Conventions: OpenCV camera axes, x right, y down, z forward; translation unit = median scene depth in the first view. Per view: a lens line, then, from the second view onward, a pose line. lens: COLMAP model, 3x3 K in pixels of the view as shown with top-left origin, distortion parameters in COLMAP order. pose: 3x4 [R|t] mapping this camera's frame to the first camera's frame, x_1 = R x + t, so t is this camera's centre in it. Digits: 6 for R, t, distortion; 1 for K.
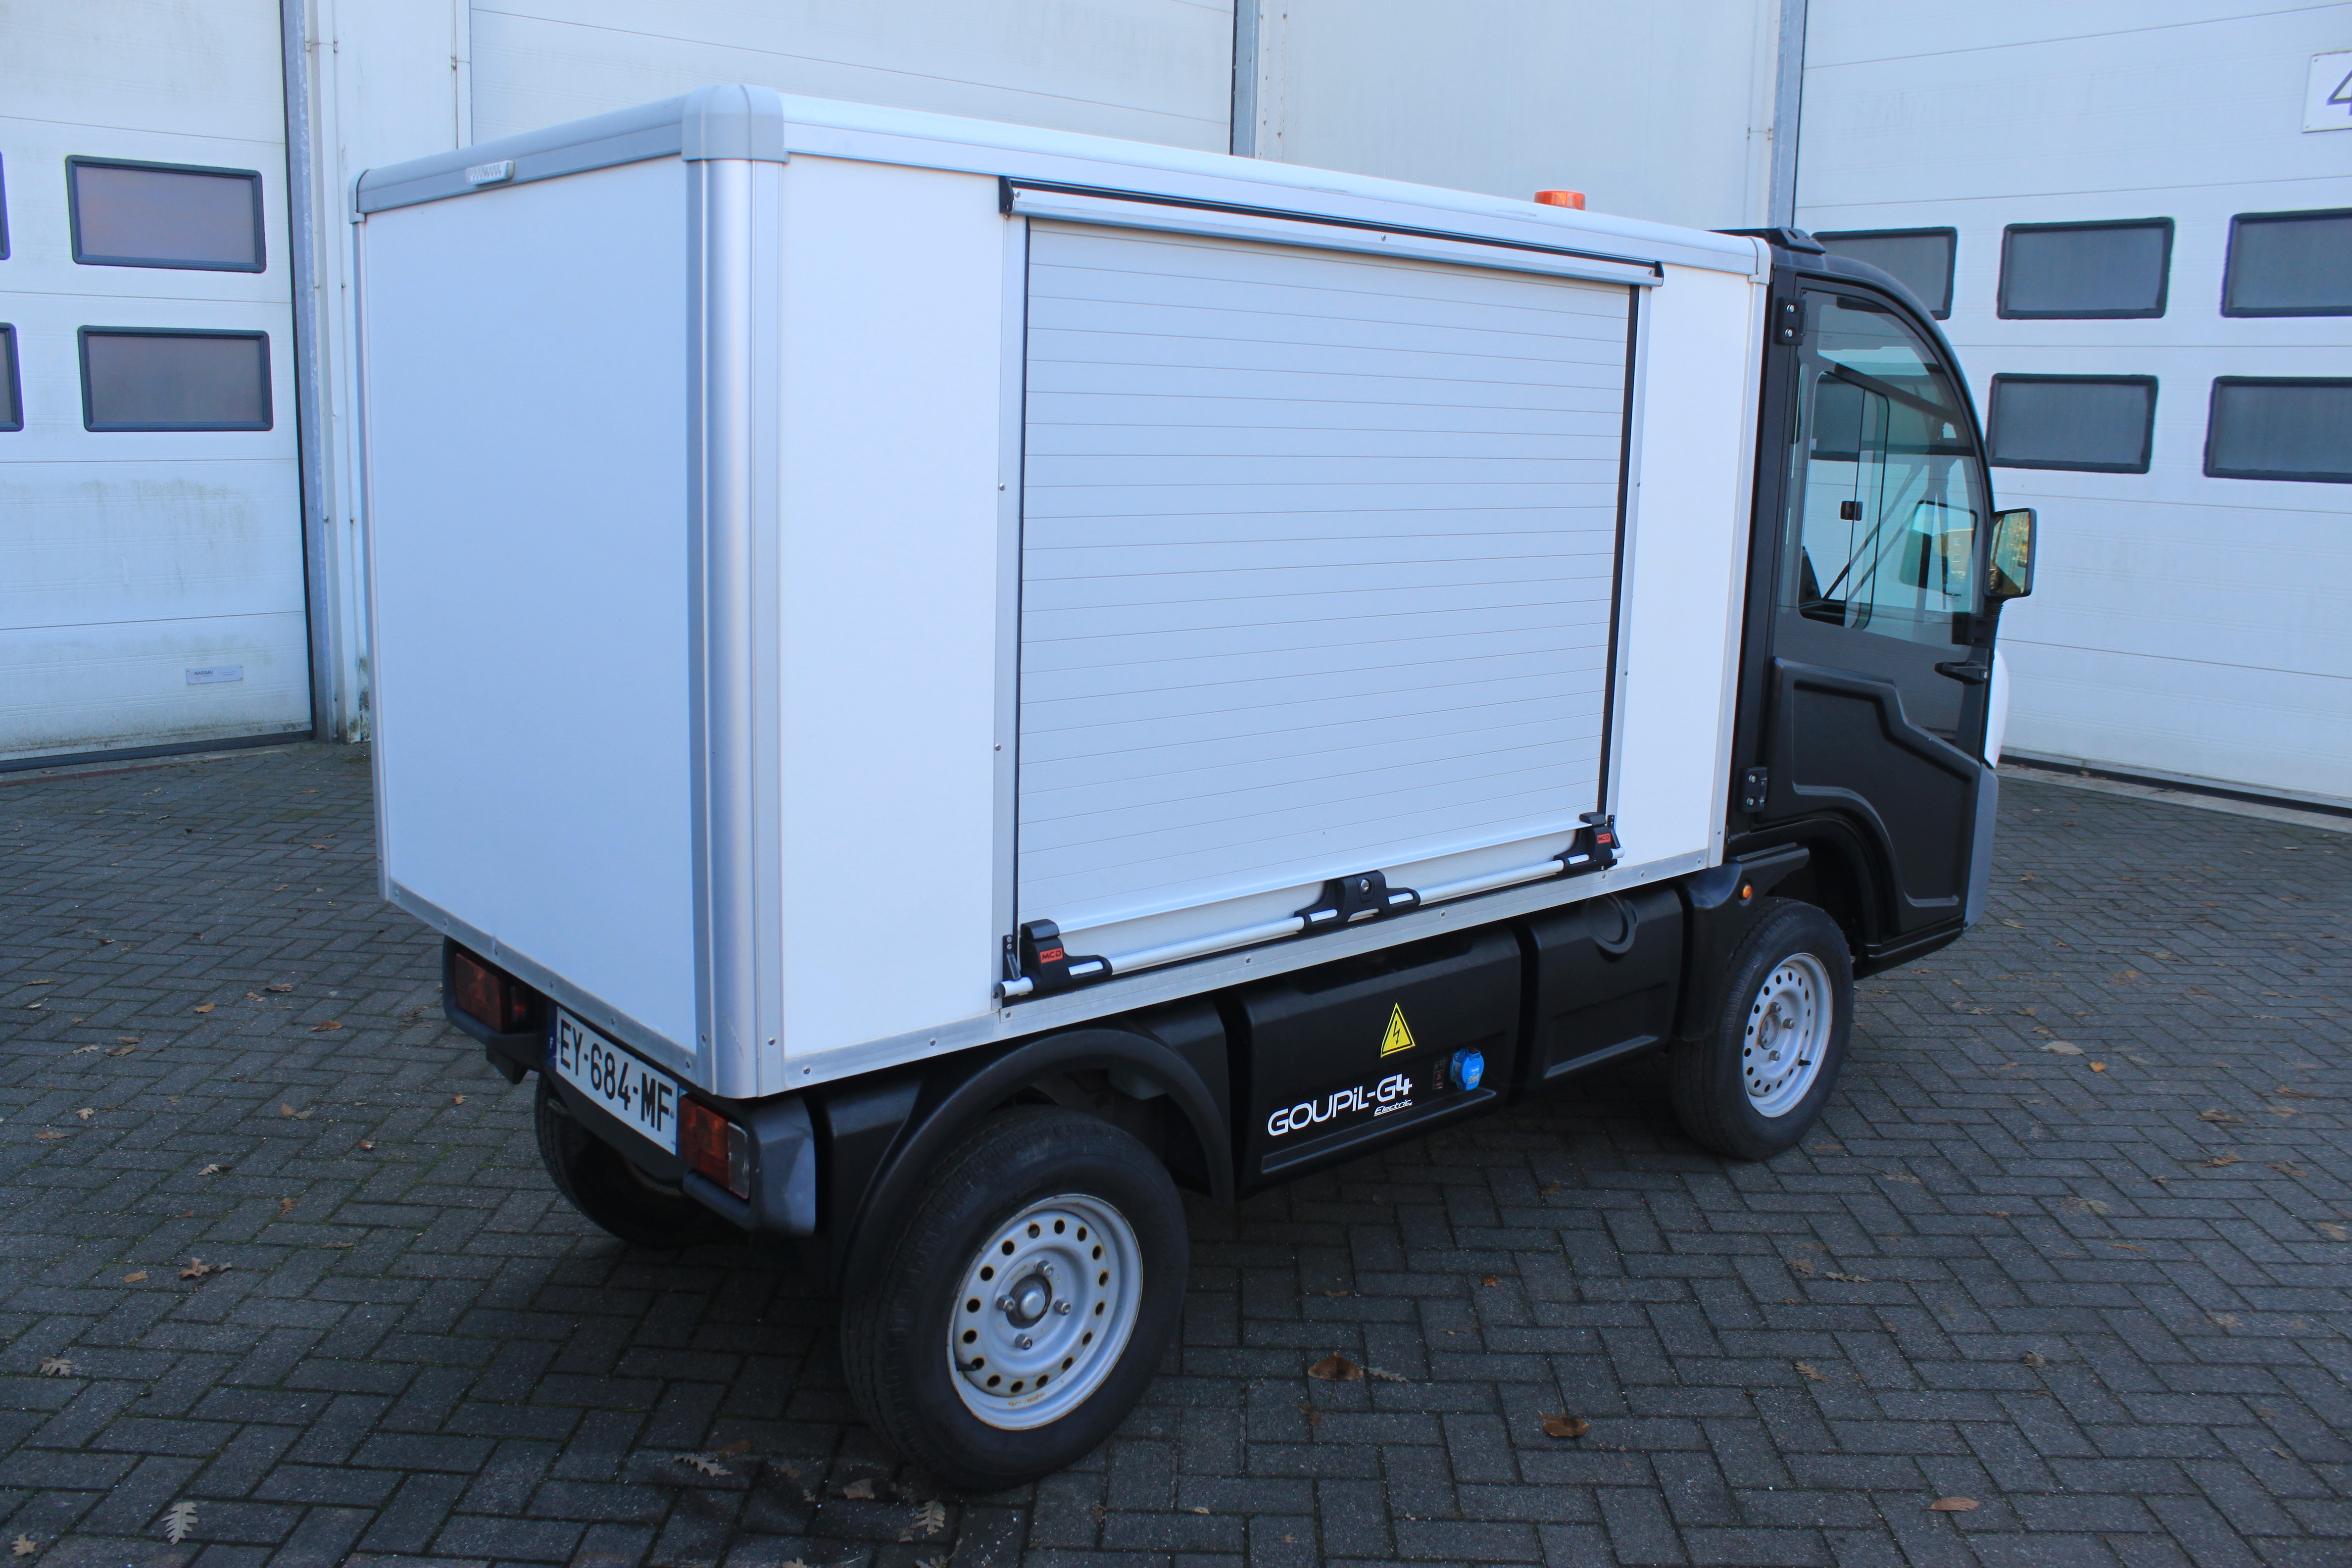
lens RADIAL K [[1930.2, 0, 1162.4], [0, 1930.2, 780.0], [0, 0, 1]] dist [-0.164830, 0.137097]
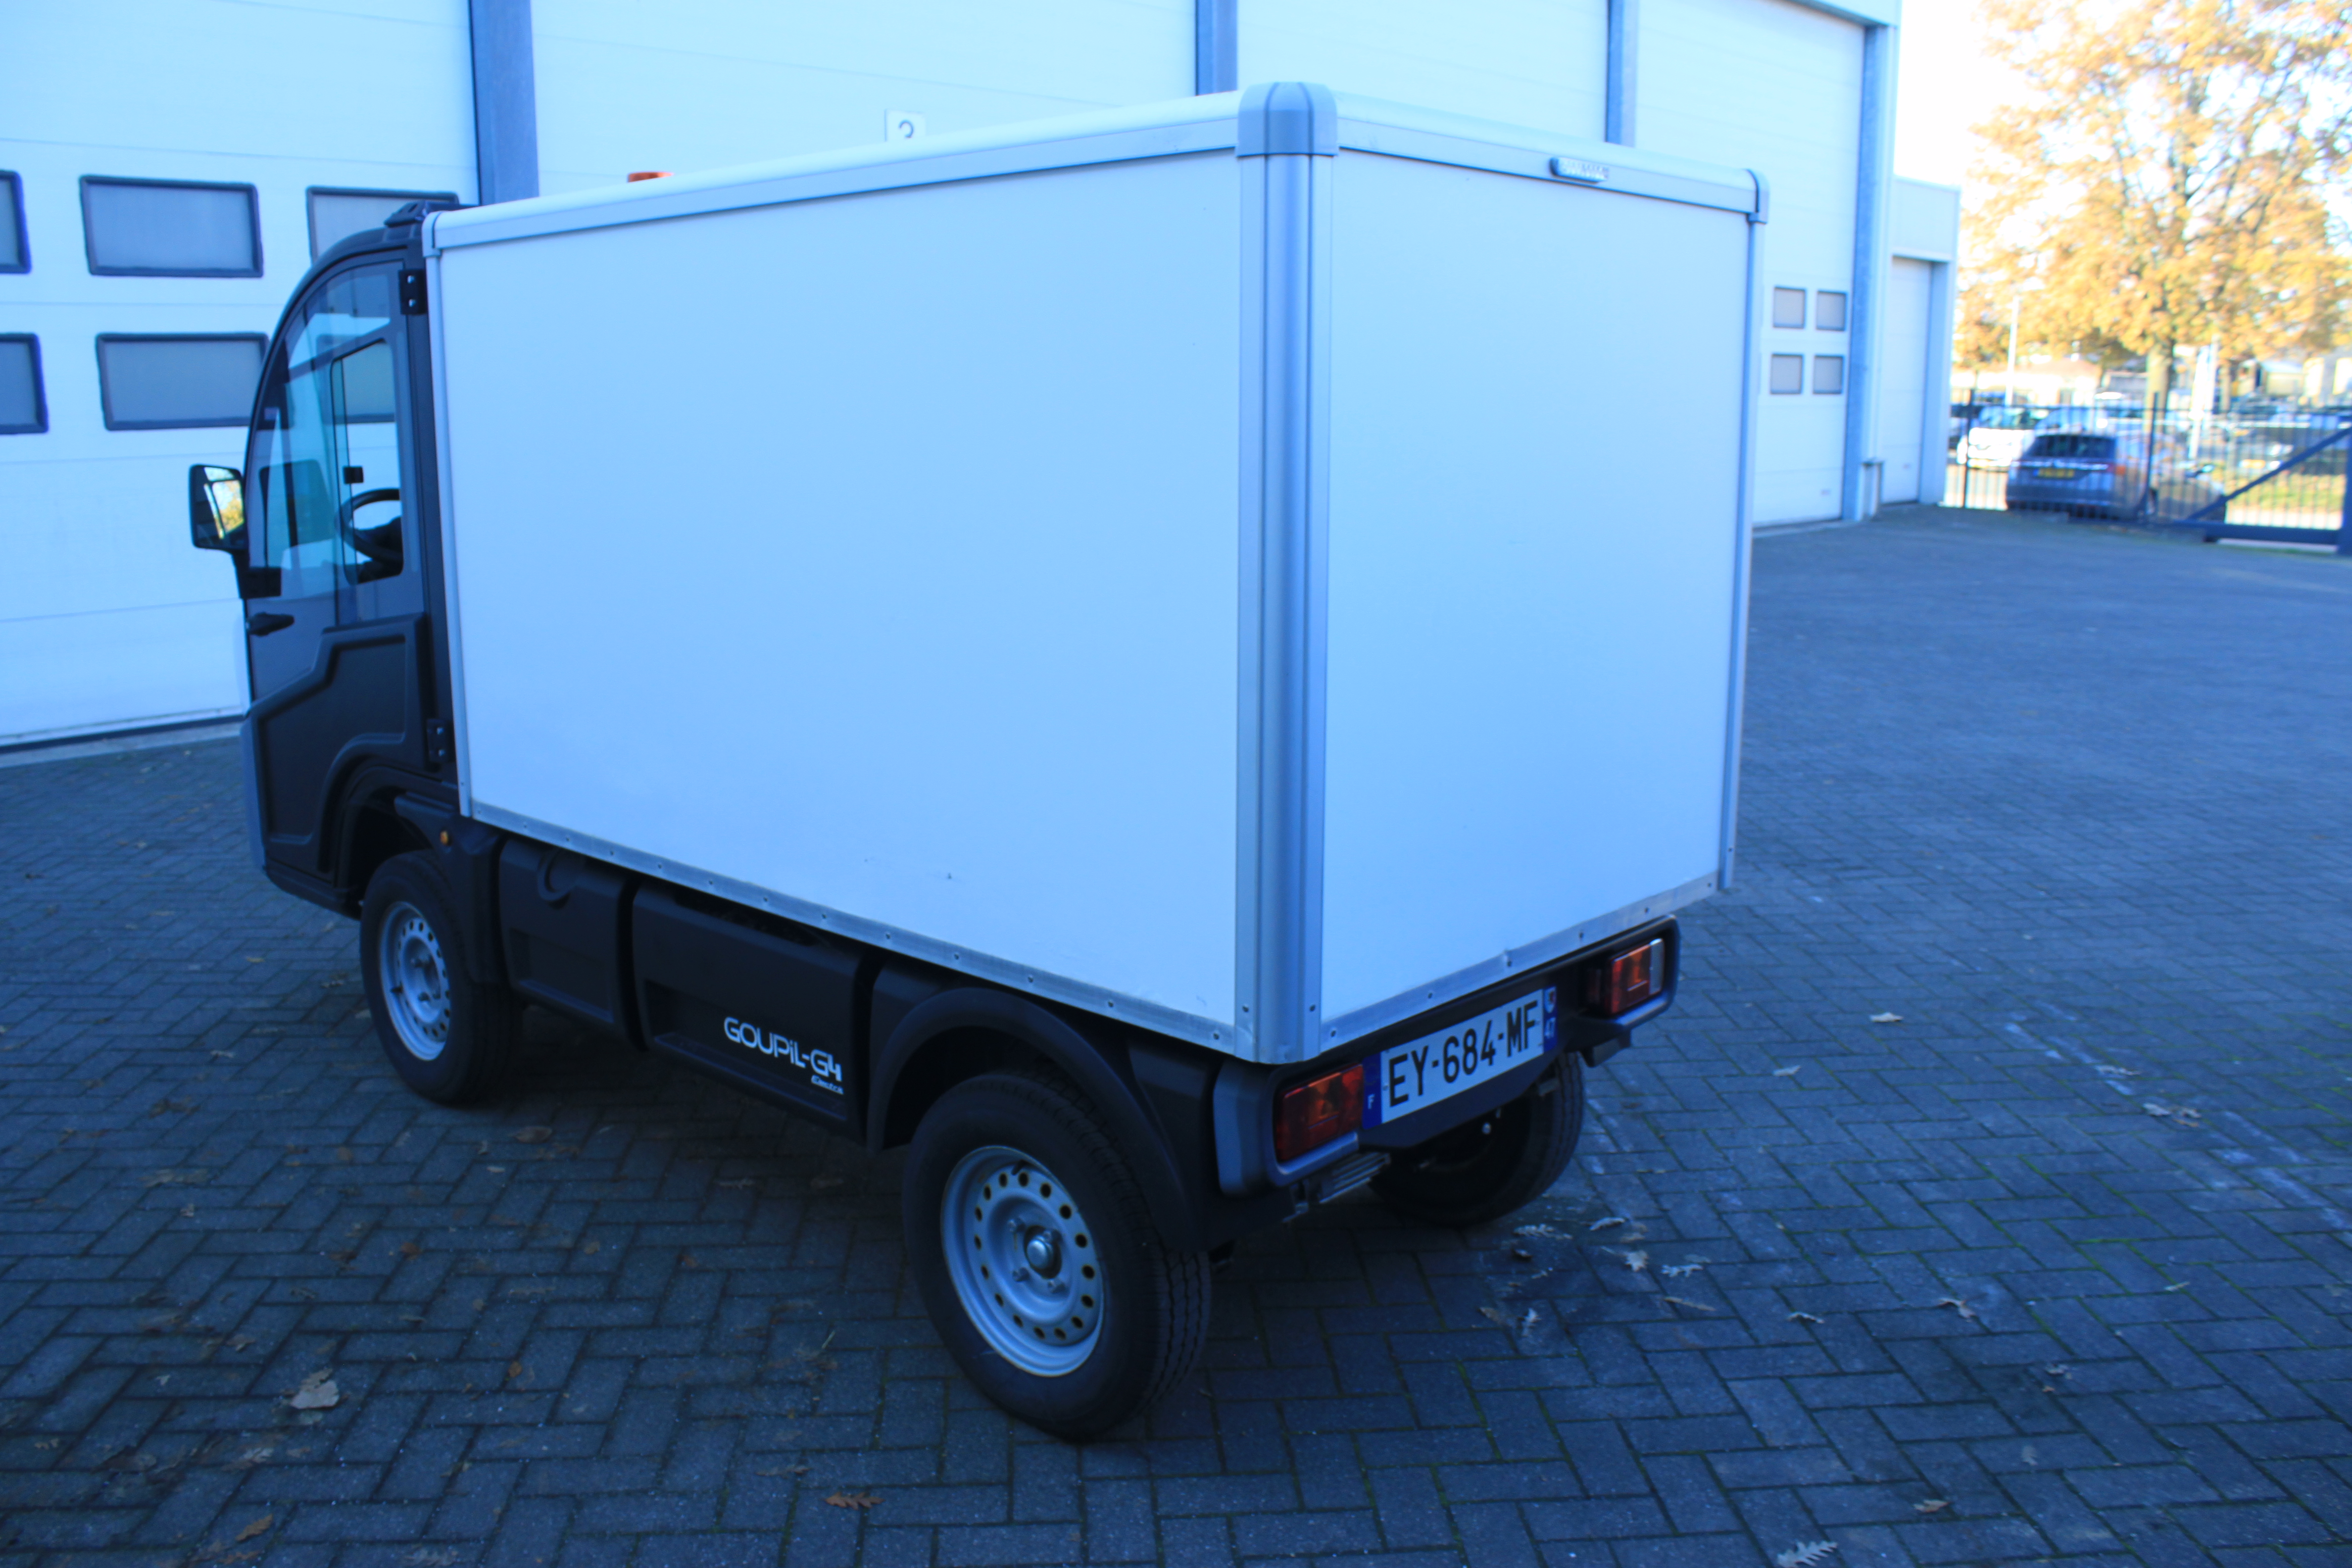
lens RADIAL K [[1930.2, 0, 1162.4], [0, 1930.2, 780.0], [0, 0, 1]] dist [-0.164830, 0.137097]
pose [[-0.091753, -0.227020, 0.969558, -1.088091], [0.191290, 0.951513, 0.240897, -0.230905], [-0.977236, 0.207569, -0.043877, 1.030185]]
